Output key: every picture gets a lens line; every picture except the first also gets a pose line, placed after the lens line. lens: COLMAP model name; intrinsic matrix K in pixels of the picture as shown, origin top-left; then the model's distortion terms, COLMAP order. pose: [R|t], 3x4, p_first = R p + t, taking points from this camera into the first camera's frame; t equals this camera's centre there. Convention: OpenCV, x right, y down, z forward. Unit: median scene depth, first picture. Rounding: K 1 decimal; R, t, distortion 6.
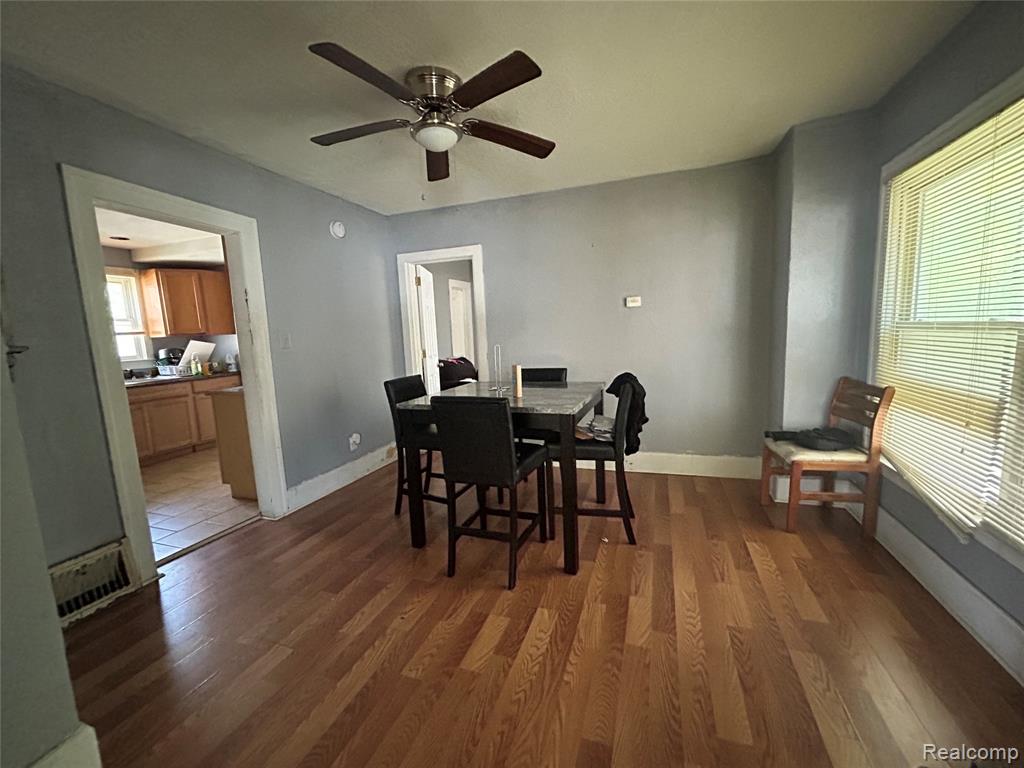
lens RADIAL K [[409.8, 0, 516.0], [0, 409.8, 387.6], [0, 0, 1]] dist [0.000355, -0.001364]
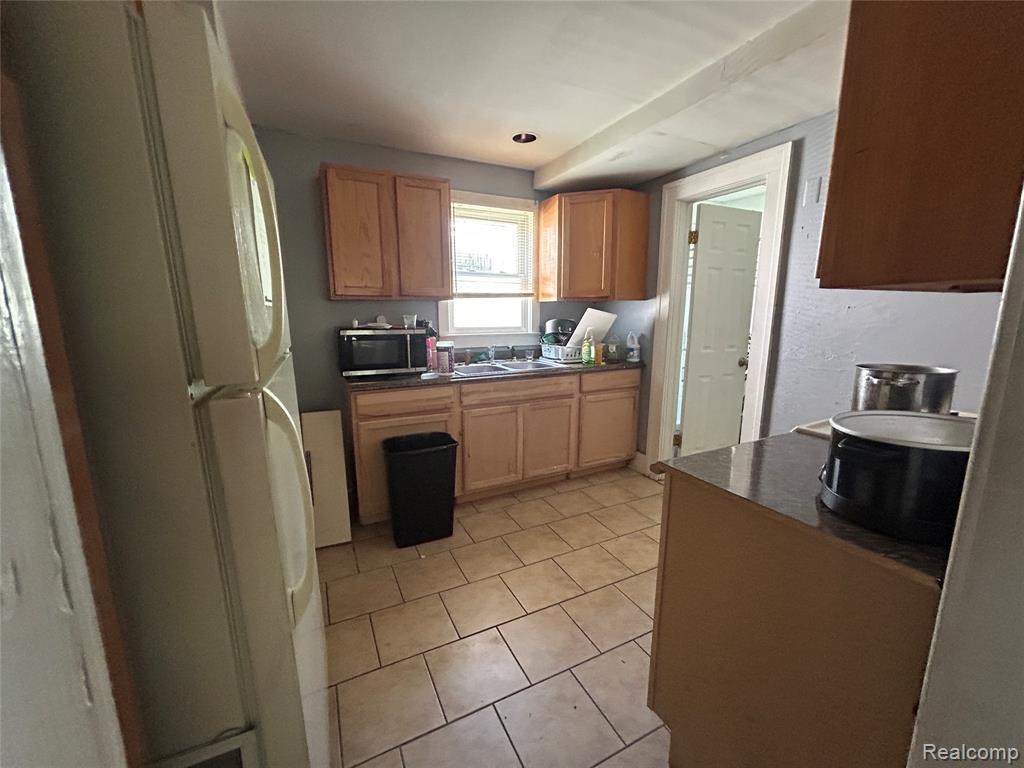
lens RADIAL K [[409.8, 0, 508.1], [0, 409.8, 390.9], [0, 0, 1]] dist [0.000355, -0.001364]
pose [[0.707392, 0.167300, -0.686736, -0.429082], [-0.121240, 0.985905, 0.115295, -0.047758], [0.696345, 0.001701, 0.717705, 0.466764]]
